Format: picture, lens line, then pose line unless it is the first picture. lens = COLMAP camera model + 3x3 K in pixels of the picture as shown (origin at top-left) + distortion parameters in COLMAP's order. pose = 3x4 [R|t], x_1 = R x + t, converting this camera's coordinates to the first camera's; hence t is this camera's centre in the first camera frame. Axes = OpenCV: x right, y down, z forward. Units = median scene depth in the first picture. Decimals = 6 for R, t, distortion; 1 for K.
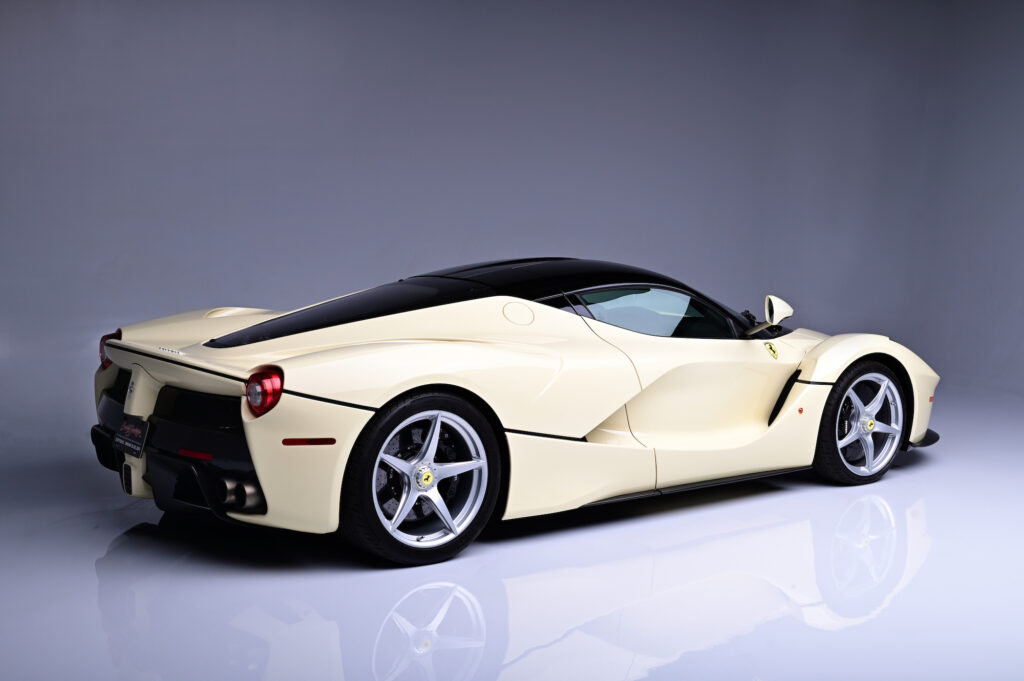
lens RADIAL K [[1469.4, 0, 516.3], [0, 1469.4, 345.5], [0, 0, 1]] dist [-0.002278, 0.000000]
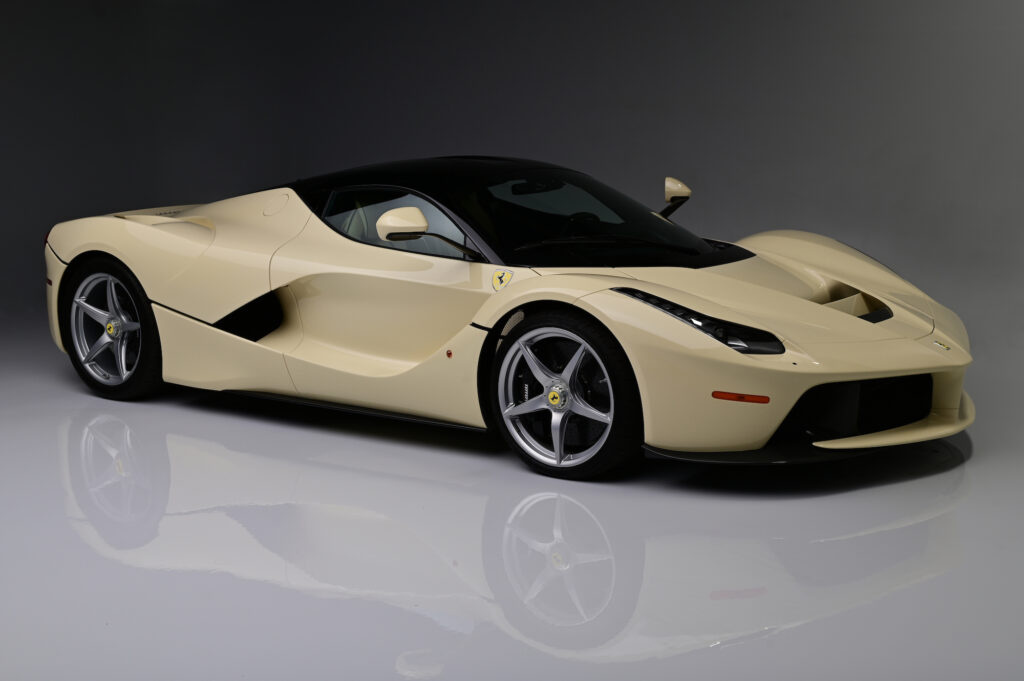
lens RADIAL K [[1469.4, 0, 511.7], [0, 1469.4, 334.8], [0, 0, 1]] dist [-0.002278, 0.000000]
pose [[0.260416, 0.150376, -0.953714, 1.152427], [-0.080672, 0.987731, 0.133712, -0.091294], [0.962120, 0.042117, 0.269352, 0.962585]]
